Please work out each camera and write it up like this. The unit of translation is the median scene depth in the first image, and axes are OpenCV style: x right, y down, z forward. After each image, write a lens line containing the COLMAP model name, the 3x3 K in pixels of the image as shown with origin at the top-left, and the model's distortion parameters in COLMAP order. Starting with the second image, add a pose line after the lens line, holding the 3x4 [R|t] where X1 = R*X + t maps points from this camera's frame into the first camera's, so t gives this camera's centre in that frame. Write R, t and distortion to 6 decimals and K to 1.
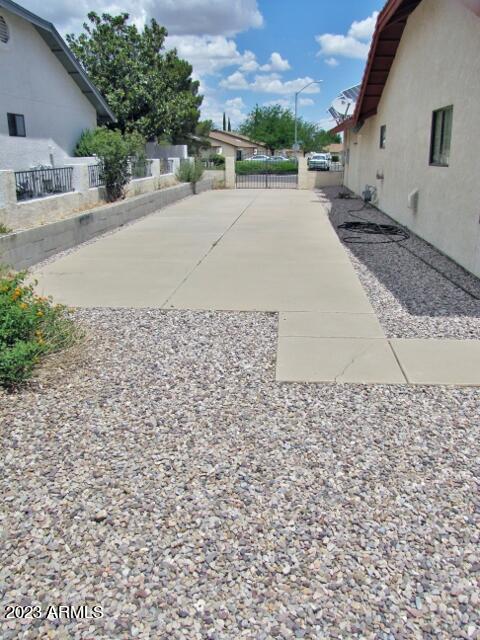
lens RADIAL K [[538.1, 0, 240.0], [0, 538.1, 320.0], [0, 0, 1]] dist [-0.226007, 0.221563]
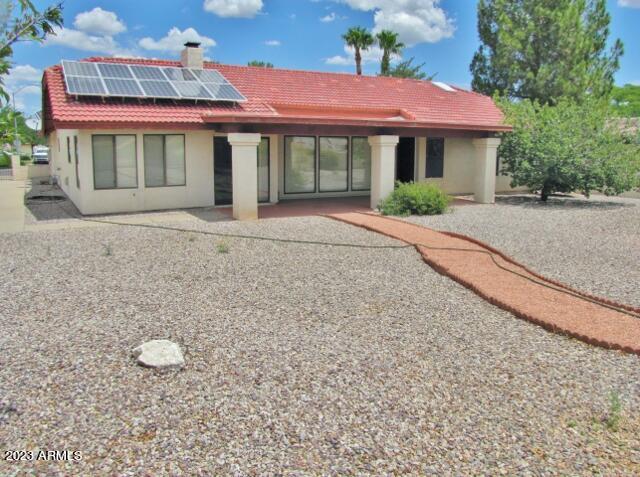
lens RADIAL K [[538.1, 0, 328.5], [0, 538.1, 238.5], [0, 0, 1]] dist [-0.226007, 0.221563]
pose [[0.810494, -0.089603, 0.578852, 0.001306], [0.162068, 0.983955, -0.074613, 0.159148], [-0.562879, 0.154287, 0.812012, -0.601547]]
